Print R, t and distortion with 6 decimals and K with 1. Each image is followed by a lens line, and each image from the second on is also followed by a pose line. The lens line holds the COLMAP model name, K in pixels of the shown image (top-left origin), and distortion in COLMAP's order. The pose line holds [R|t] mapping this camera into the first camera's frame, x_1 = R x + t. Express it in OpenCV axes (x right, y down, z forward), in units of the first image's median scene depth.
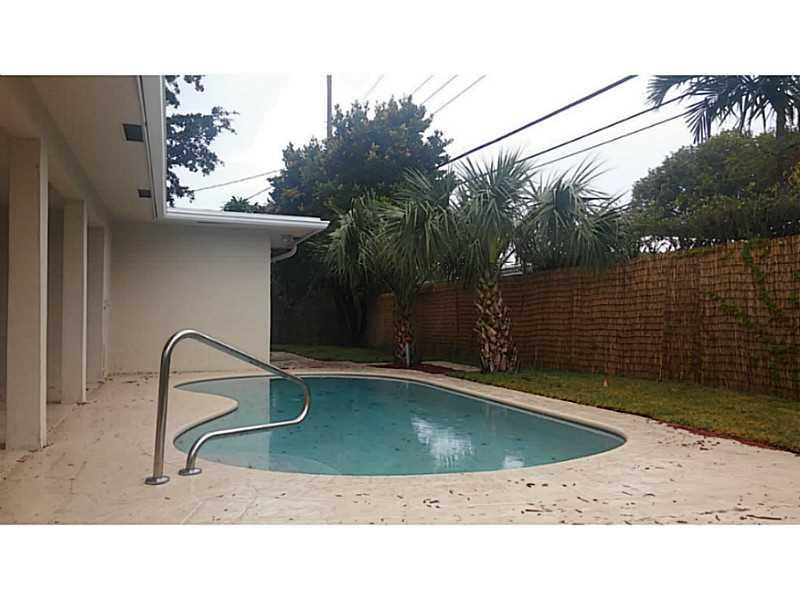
lens RADIAL K [[673.1, 0, 399.8], [0, 673.1, 300.5], [0, 0, 1]] dist [0.058288, -0.000070]
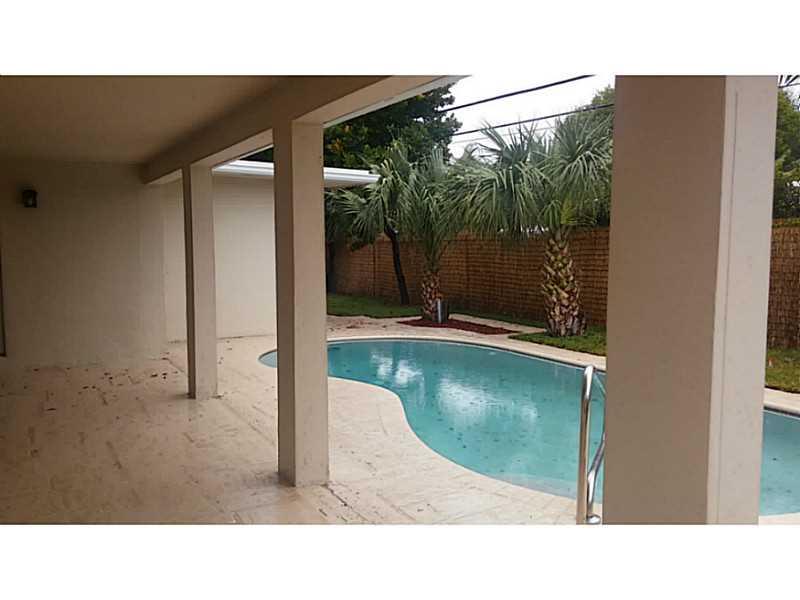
lens RADIAL K [[673.1, 0, 400.1], [0, 673.1, 300.8], [0, 0, 1]] dist [0.058288, -0.000070]
pose [[0.984199, -0.015141, 0.176419, -0.271098], [-0.004359, 0.993964, 0.109620, -0.051793], [-0.177013, -0.108656, 0.978192, 0.072124]]
